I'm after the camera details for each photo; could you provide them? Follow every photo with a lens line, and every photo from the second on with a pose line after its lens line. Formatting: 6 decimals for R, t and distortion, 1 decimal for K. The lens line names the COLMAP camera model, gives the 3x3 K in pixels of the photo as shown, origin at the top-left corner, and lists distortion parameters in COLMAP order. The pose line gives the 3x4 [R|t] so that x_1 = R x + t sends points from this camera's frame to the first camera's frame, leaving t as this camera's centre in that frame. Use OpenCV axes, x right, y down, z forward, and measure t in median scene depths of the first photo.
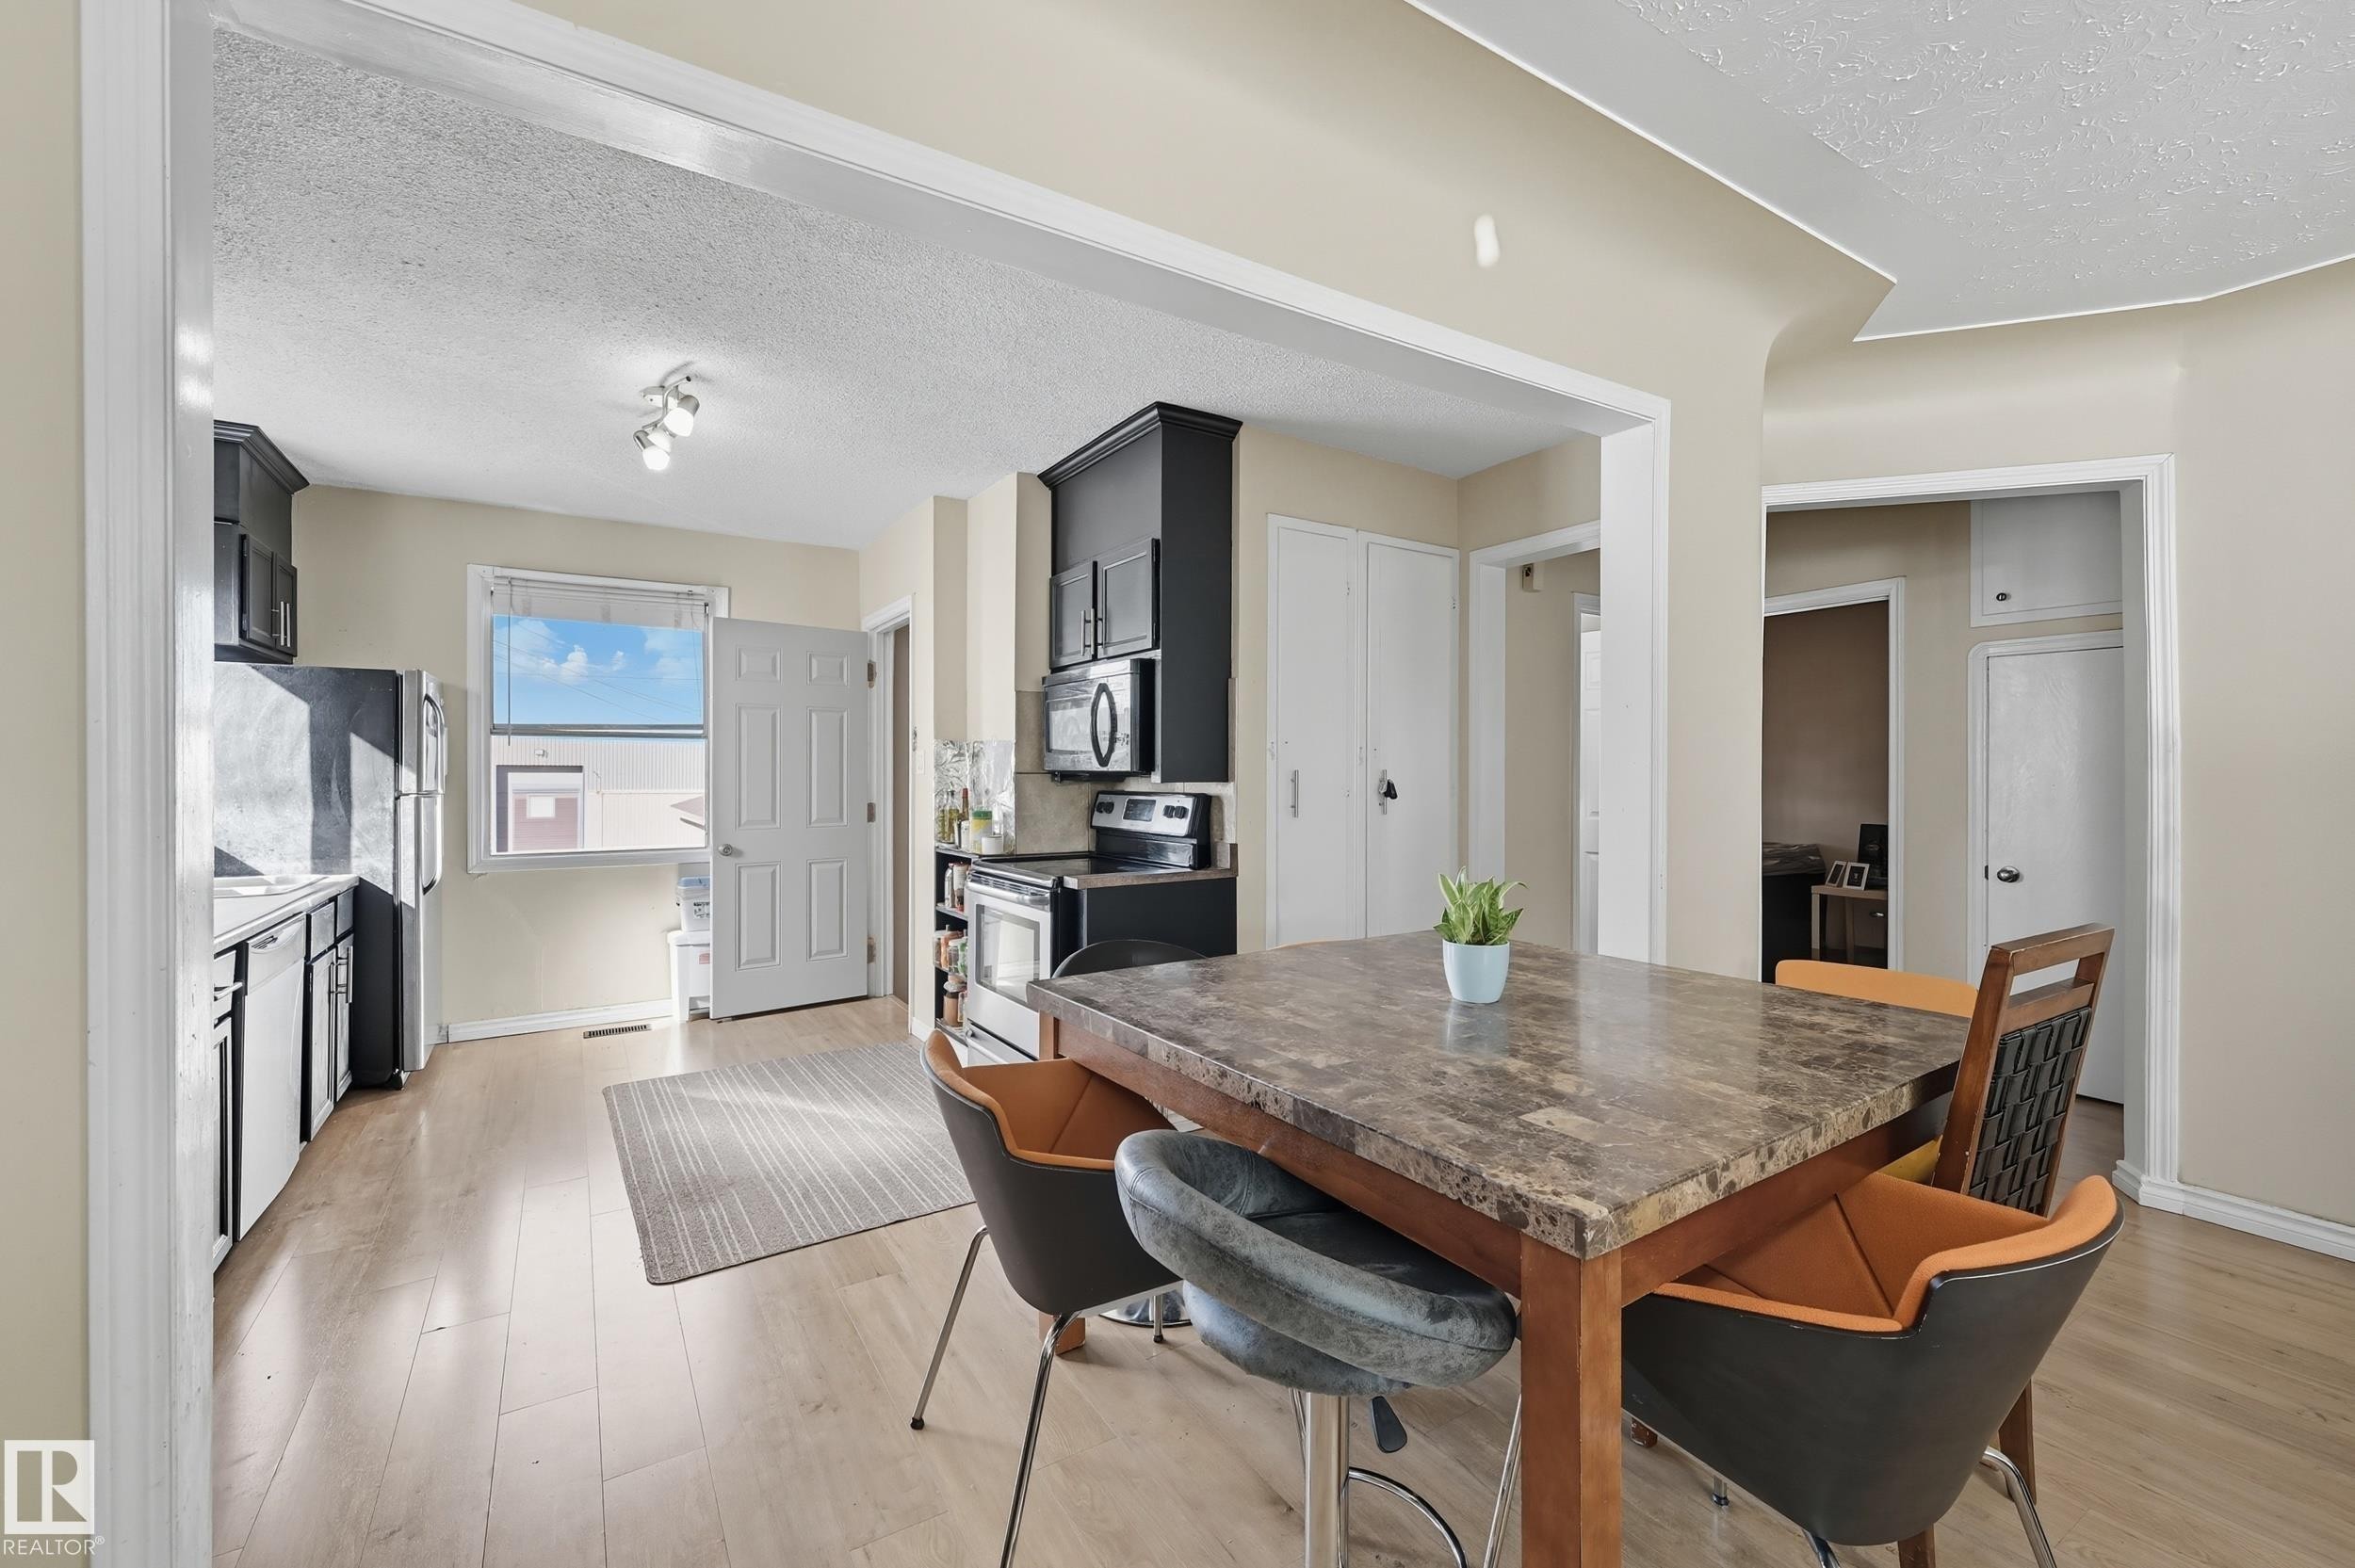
lens RADIAL K [[947.3, 0, 1182.0], [0, 947.3, 773.7], [0, 0, 1]] dist [-0.000909, -0.000066]
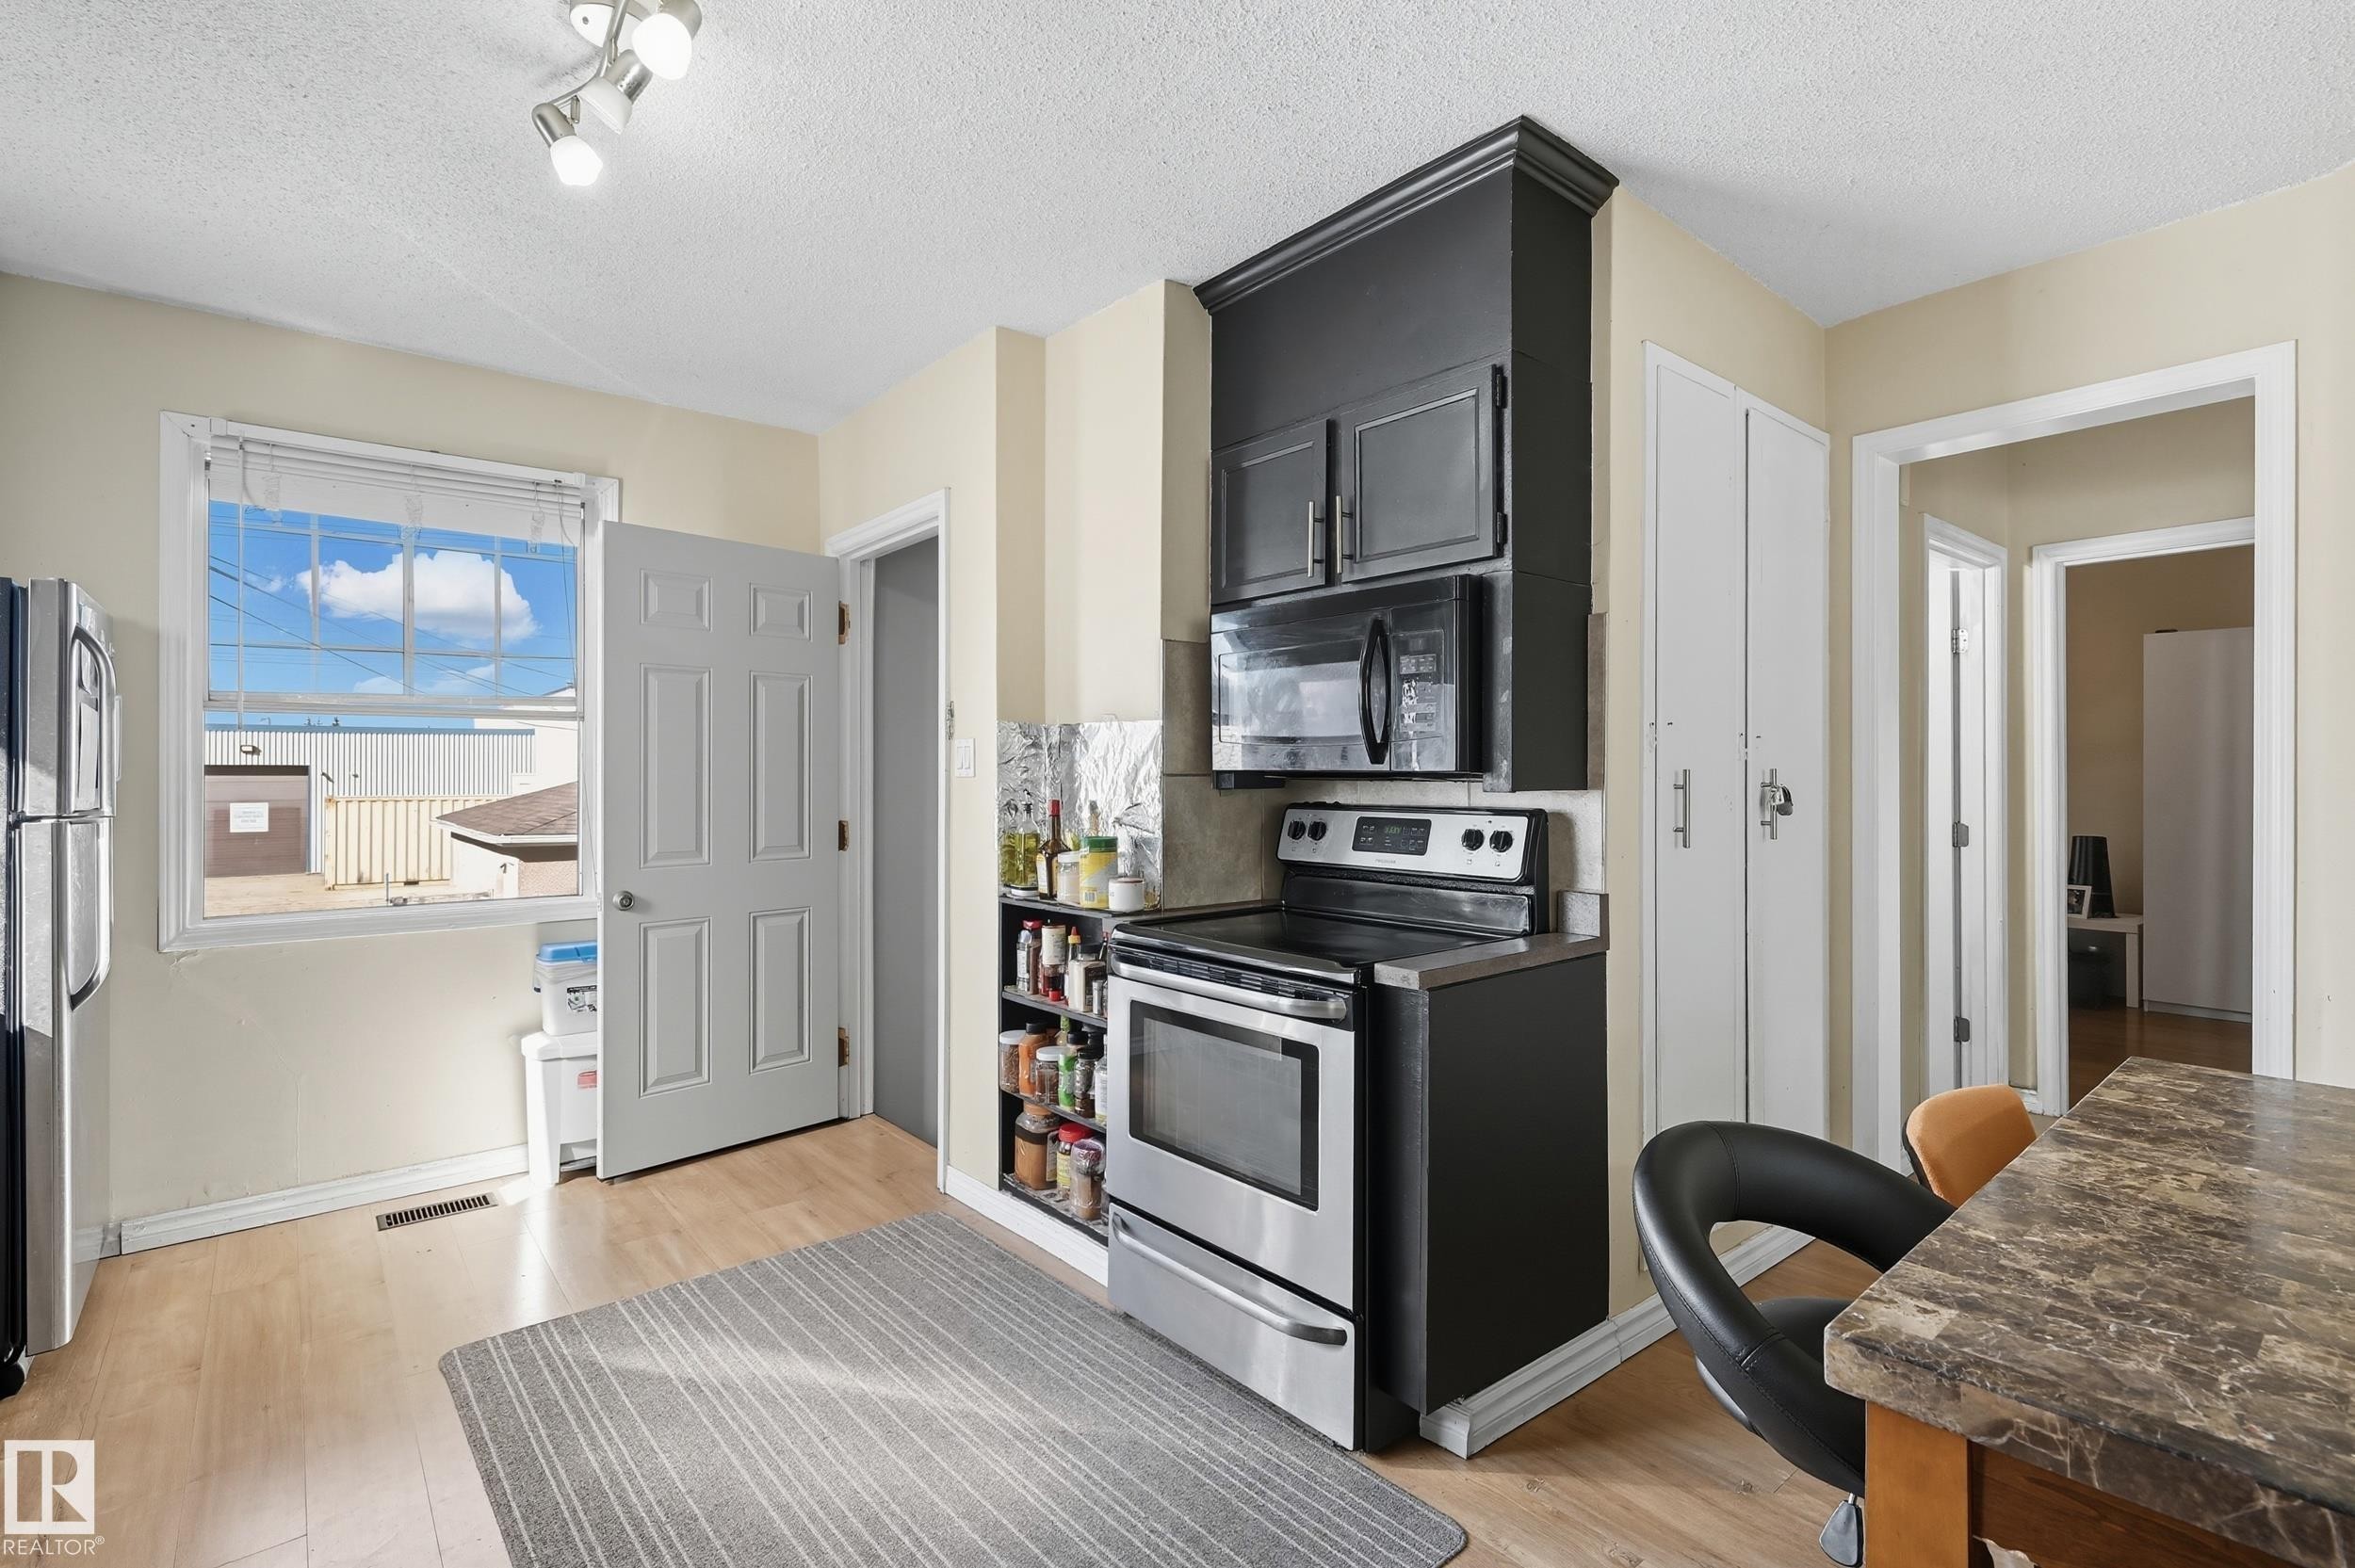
lens RADIAL K [[1084.2, 0, 1183.7], [0, 1084.2, 768.9], [0, 0, 1]] dist [0.002343, 0.000520]
pose [[0.993171, -0.000770, 0.116667, -0.245987], [0.001427, 0.999984, -0.005551, -0.000804], [-0.116660, 0.005680, 0.993156, 0.312495]]
